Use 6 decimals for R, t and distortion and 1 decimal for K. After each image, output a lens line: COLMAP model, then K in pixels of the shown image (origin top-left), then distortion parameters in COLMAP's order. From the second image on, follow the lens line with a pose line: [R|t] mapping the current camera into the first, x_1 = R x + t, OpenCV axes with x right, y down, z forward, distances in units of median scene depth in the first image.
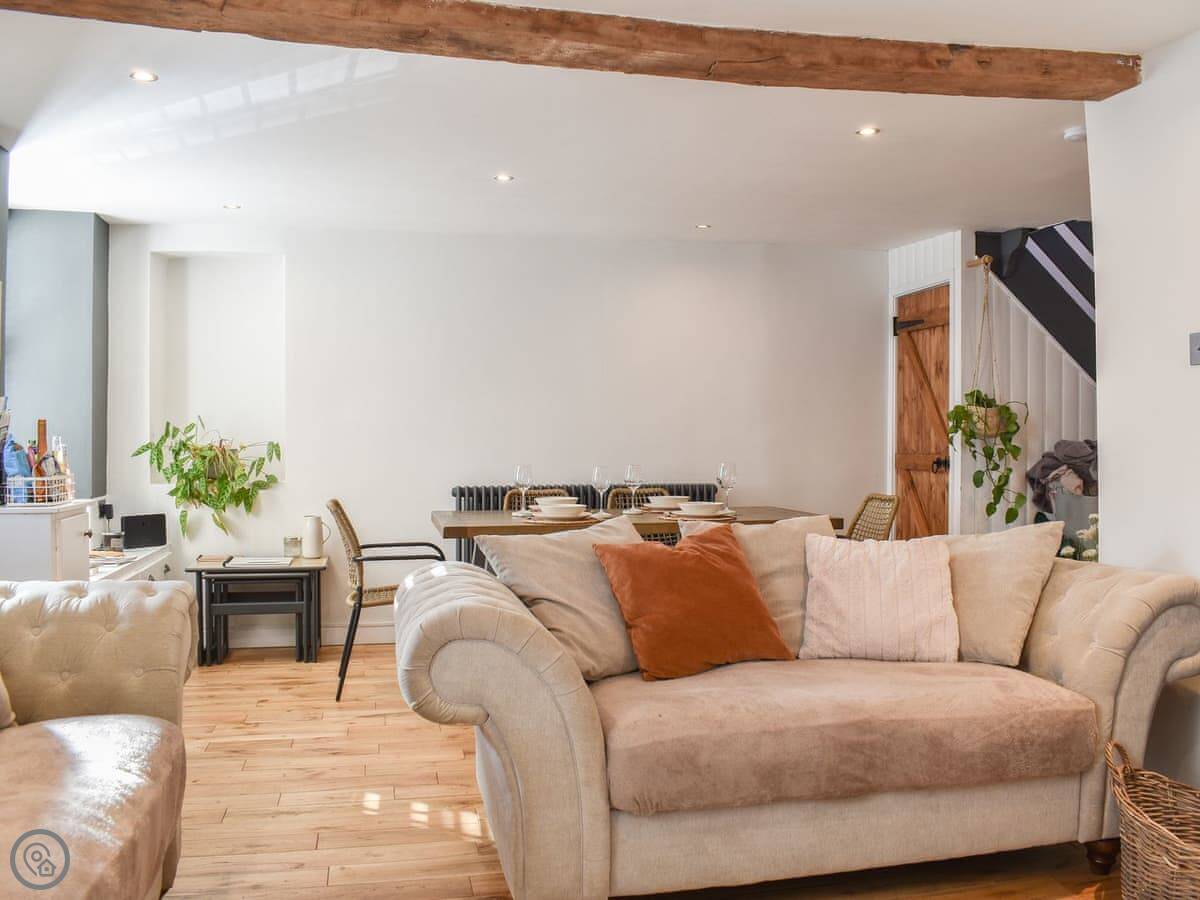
lens RADIAL K [[1087.8, 0, 614.3], [0, 1087.8, 432.8], [0, 0, 1]] dist [-0.069760, -0.002958]
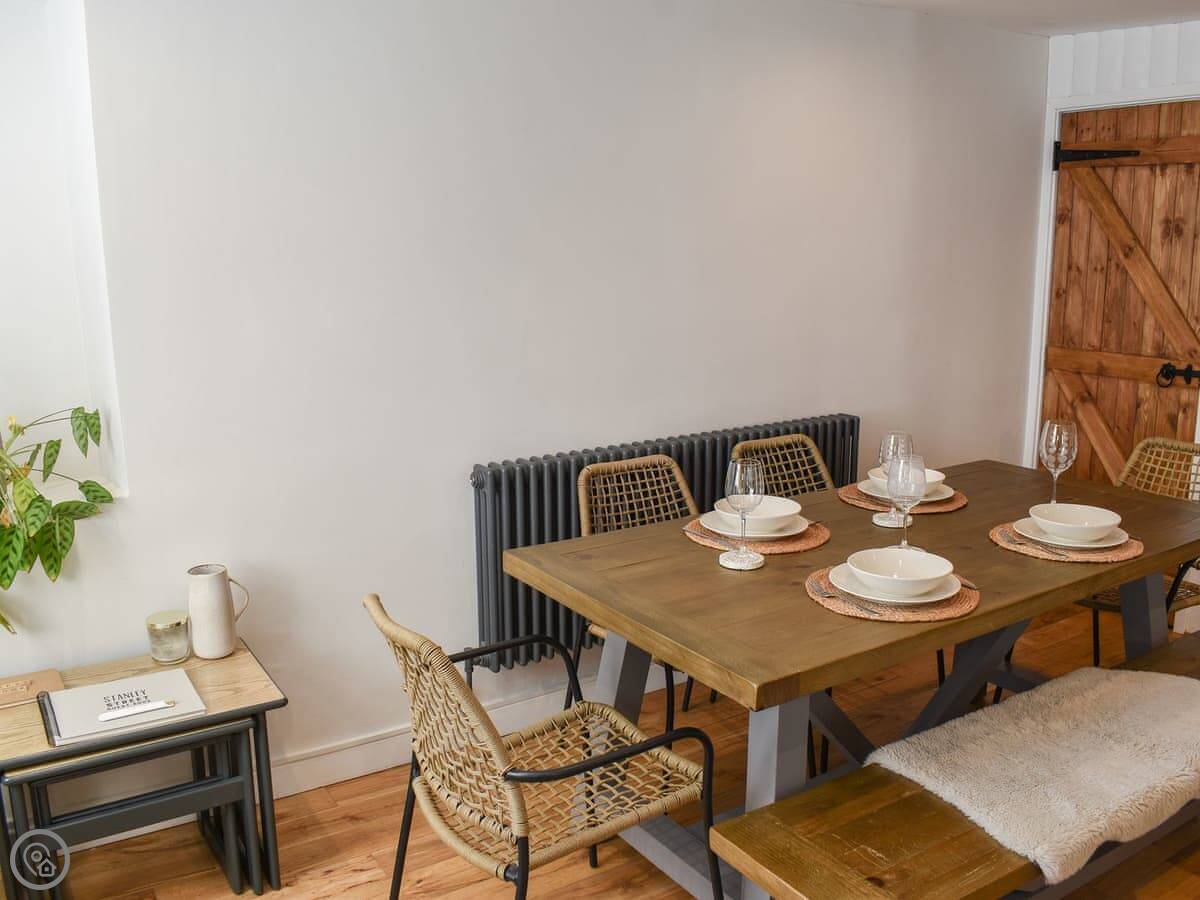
lens RADIAL K [[1087.8, 0, 614.3], [0, 1087.8, 432.8], [0, 0, 1]] dist [-0.069760, -0.002958]
pose [[0.935032, -0.073192, 0.346926, -0.255935], [0.004946, 0.981059, 0.193646, -0.064574], [-0.354528, -0.179349, 0.917684, 0.494550]]
